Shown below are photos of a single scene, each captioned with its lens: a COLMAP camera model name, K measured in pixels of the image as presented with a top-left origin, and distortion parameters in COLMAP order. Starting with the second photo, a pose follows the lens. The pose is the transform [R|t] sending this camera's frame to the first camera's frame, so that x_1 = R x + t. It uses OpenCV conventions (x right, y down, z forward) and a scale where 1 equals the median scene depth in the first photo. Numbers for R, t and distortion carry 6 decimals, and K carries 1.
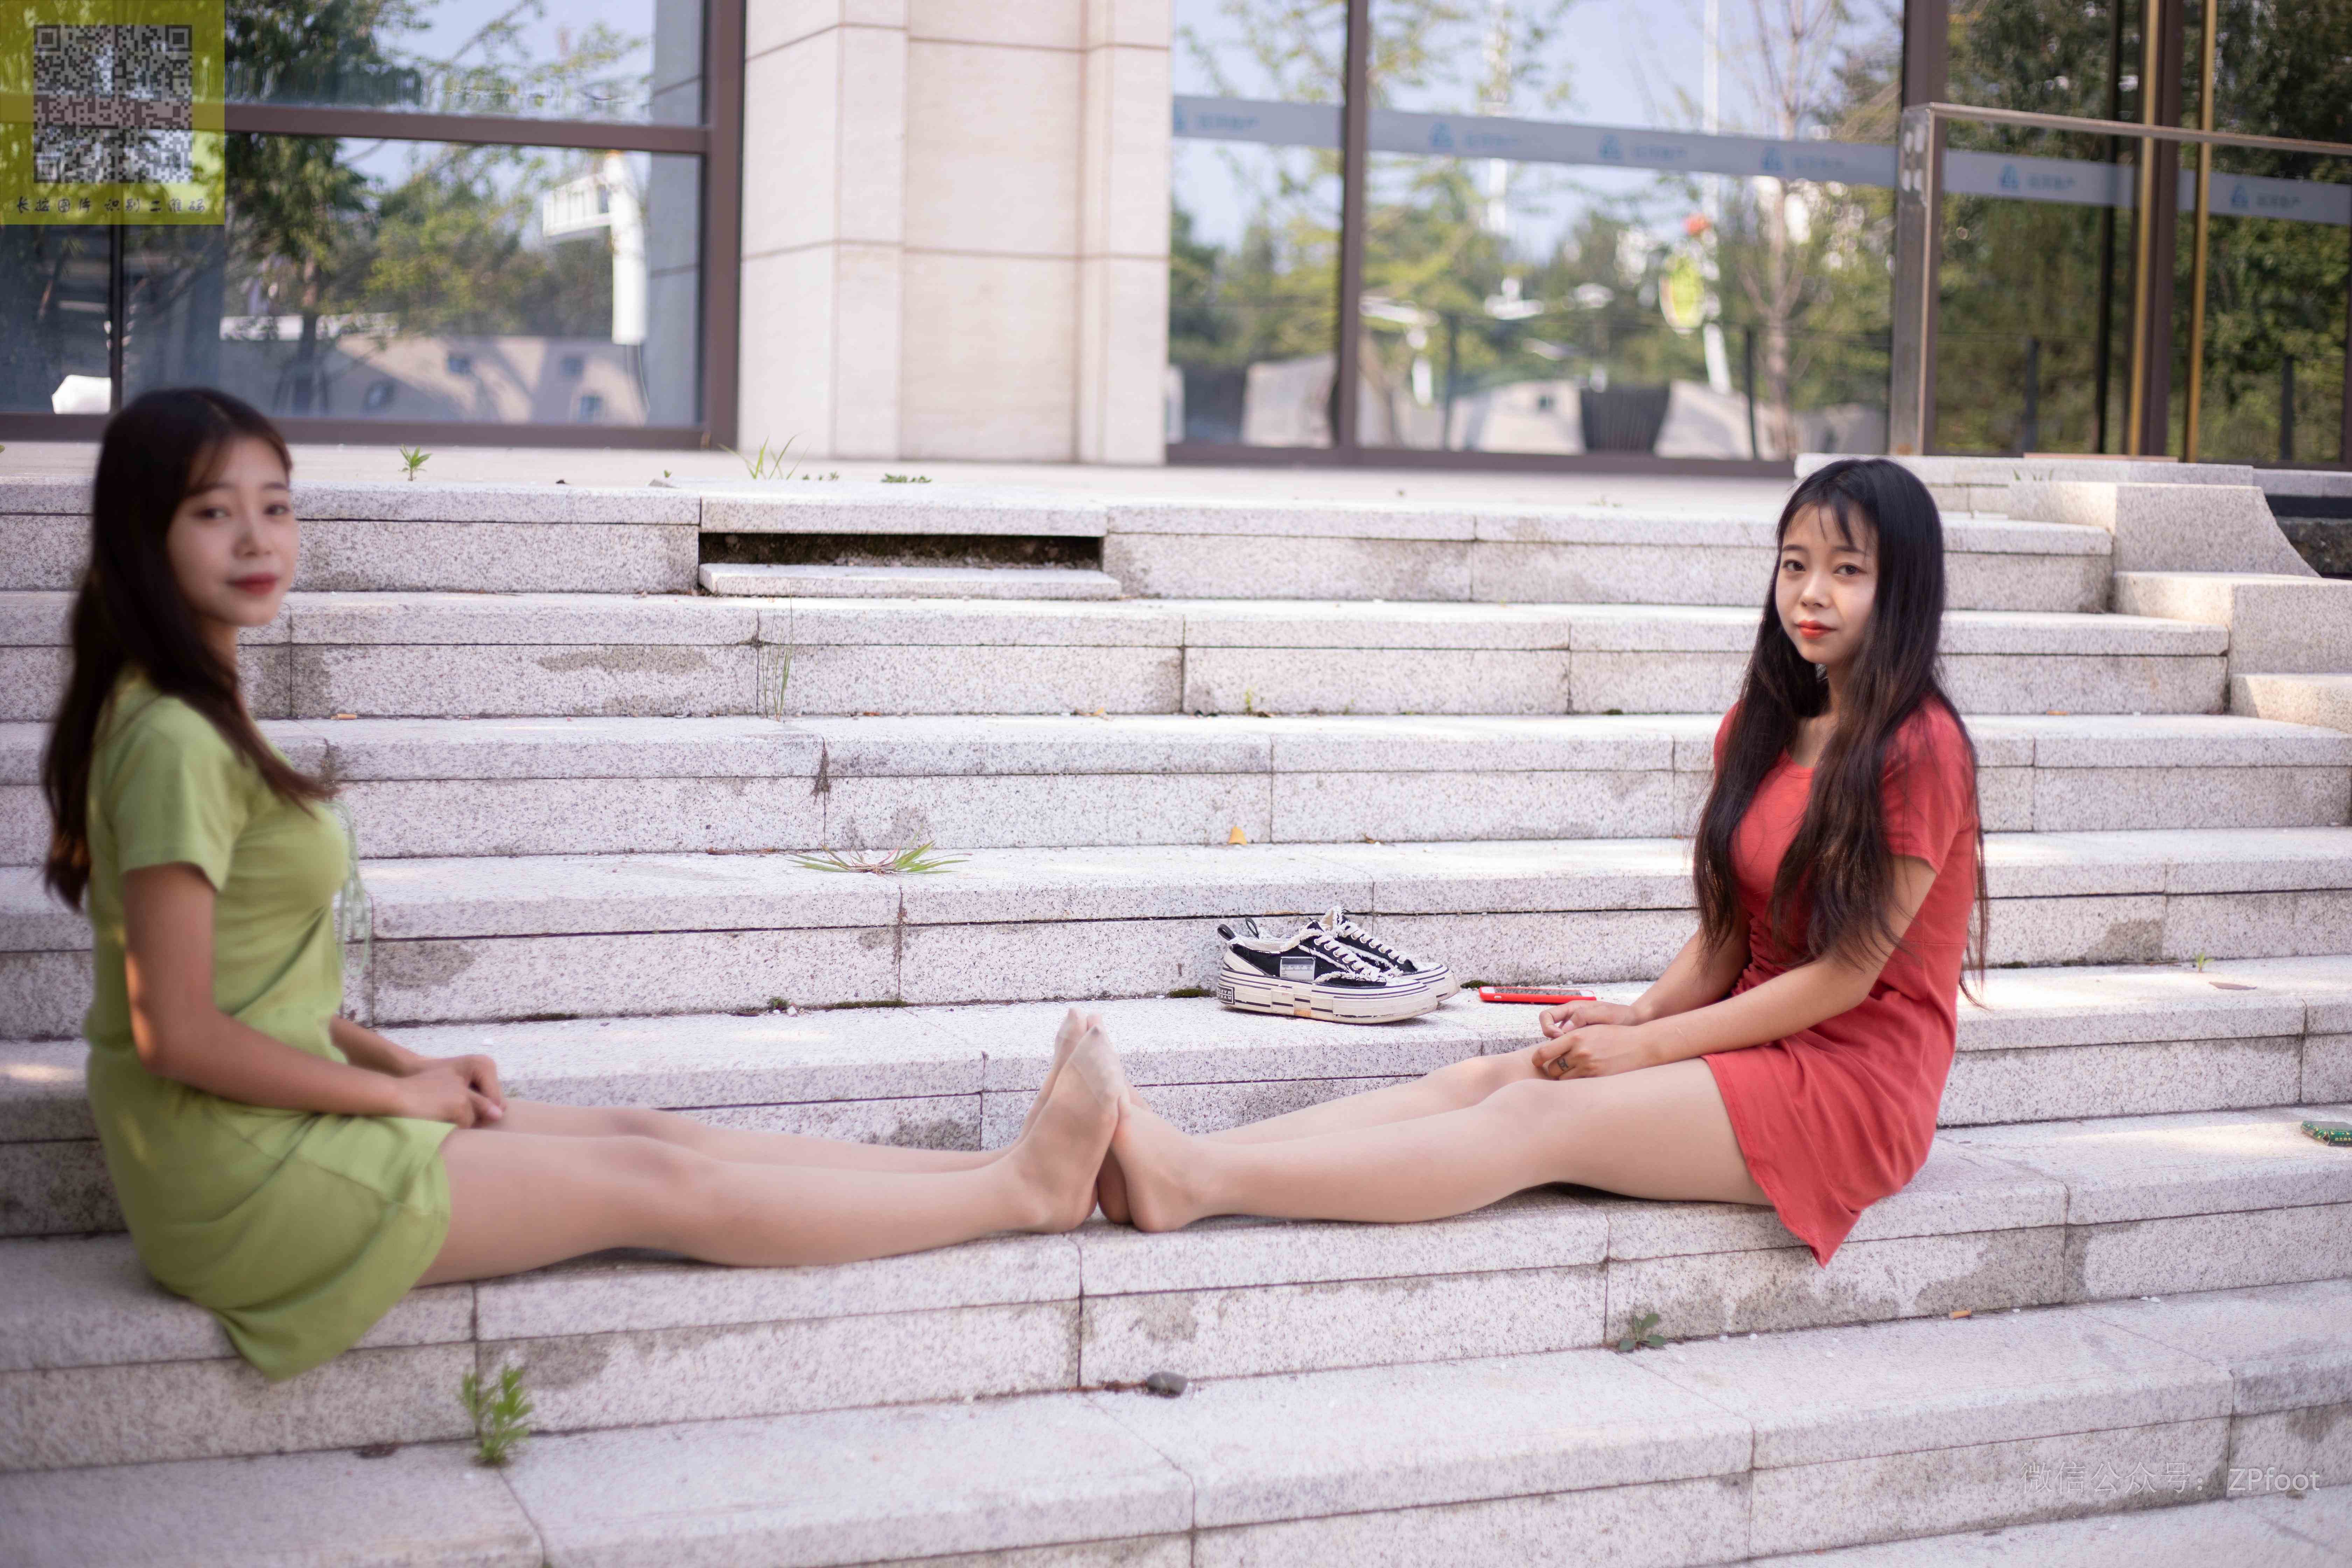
lens RADIAL K [[3413.1, 0, 1180.3], [0, 3413.1, 787.4], [0, 0, 1]] dist [-0.104355, -0.032667]
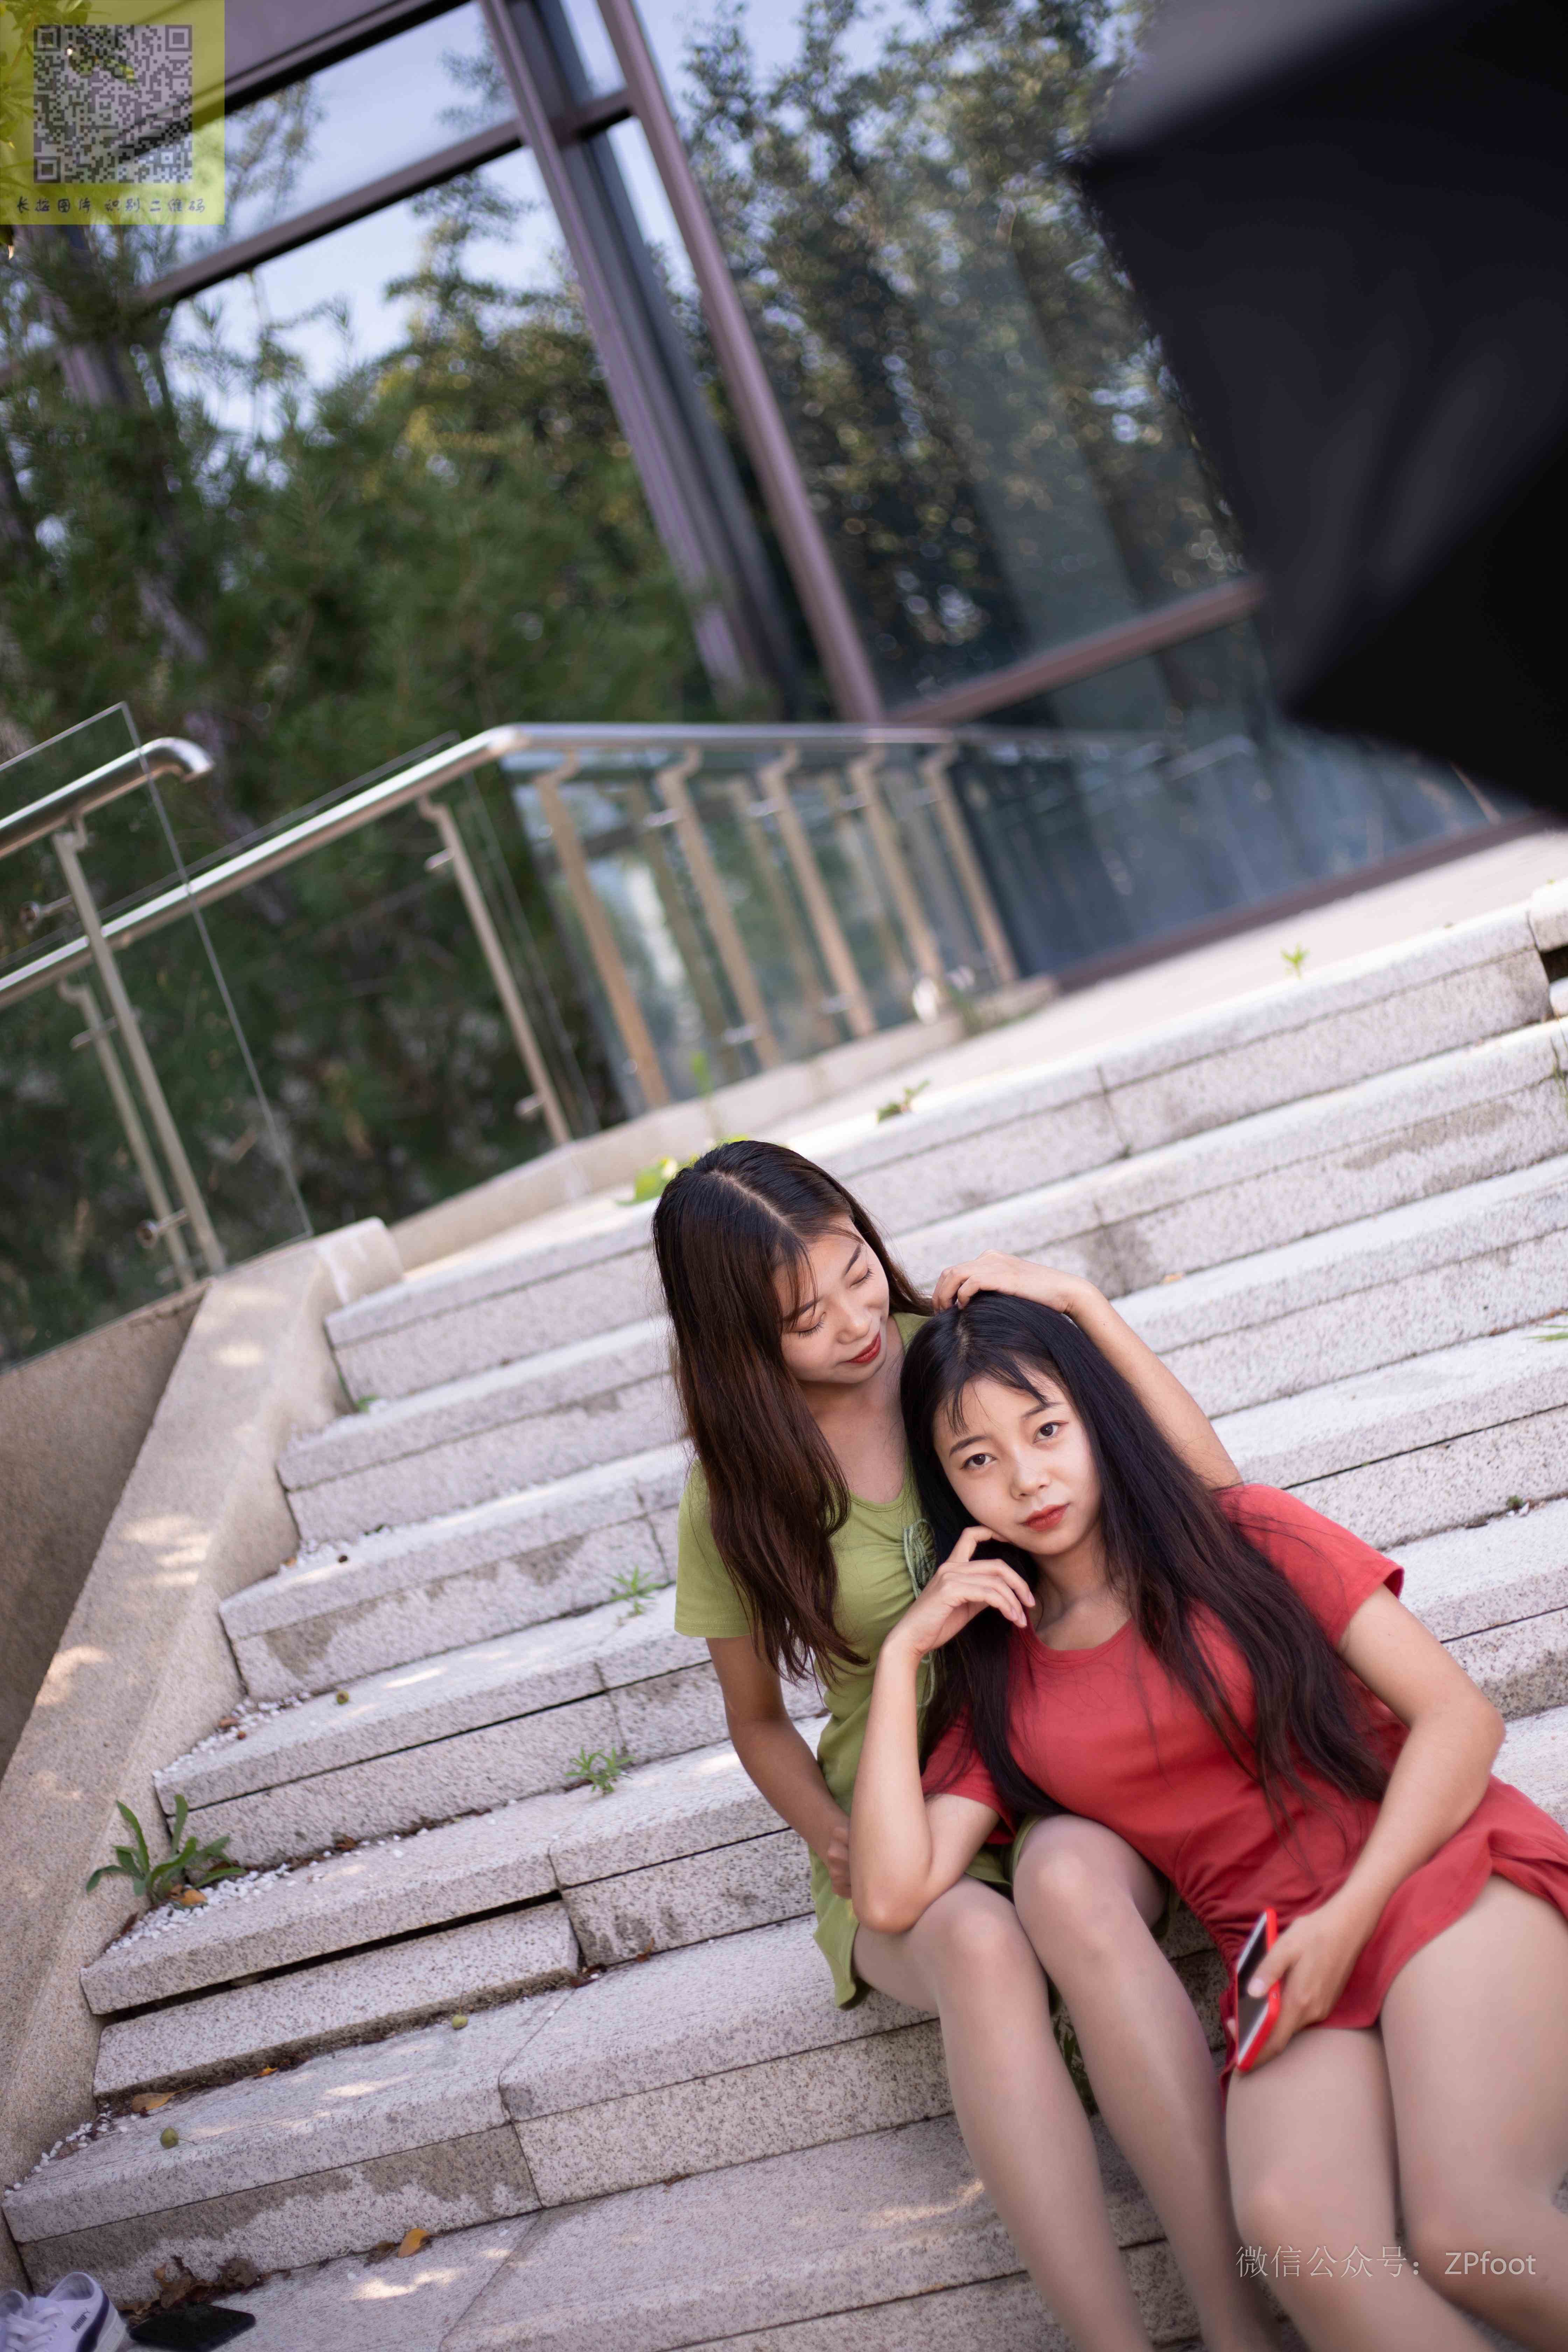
lens RADIAL K [[3422.1, 0, 777.5], [0, 3422.1, 1174.7], [0, 0, 1]] dist [-0.108970, -0.012003]
pose [[0.718274, -0.260110, -0.645310, 0.358558], [0.291420, 0.954684, -0.060442, -0.025088], [0.631789, -0.144642, 0.761526, 0.169136]]
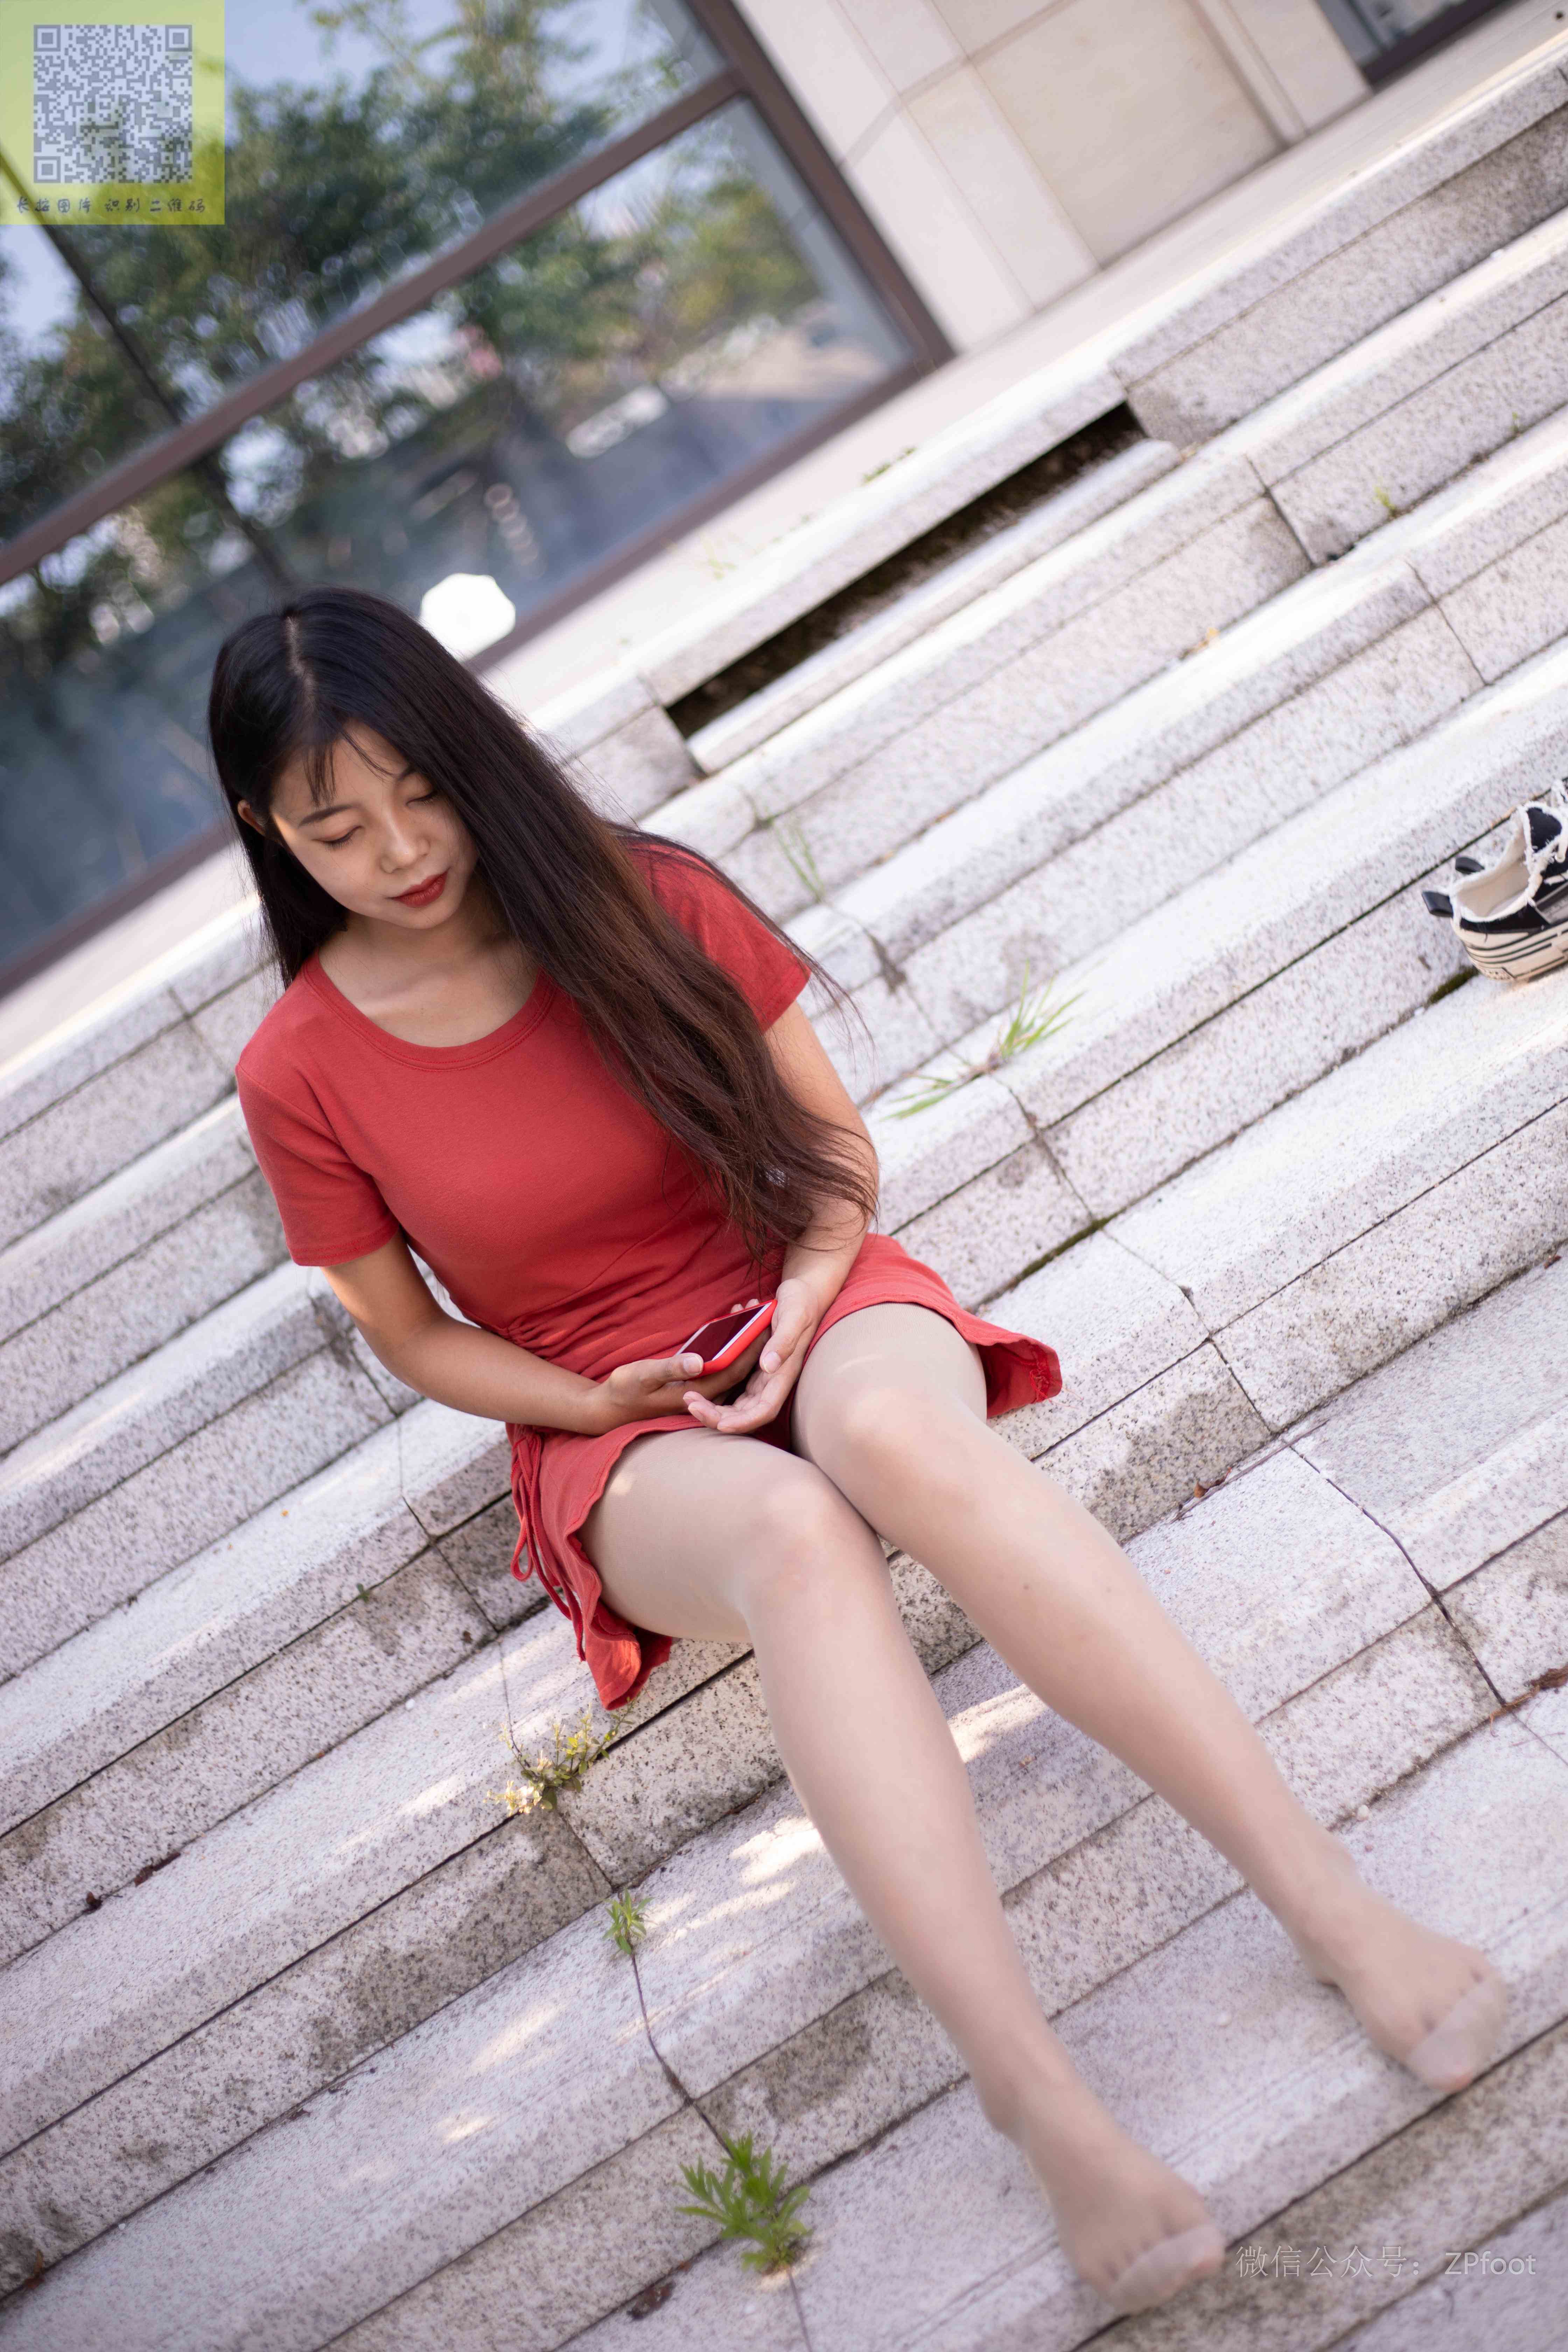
lens RADIAL K [[3433.5, 0, 773.5], [0, 3433.5, 1173.9], [0, 0, 1]] dist [-0.111044, -0.024446]
pose [[0.792622, -0.486262, -0.367830, 0.135905], [0.546172, 0.834411, 0.073854, -0.036731], [0.271009, -0.259436, 0.926956, 0.310969]]
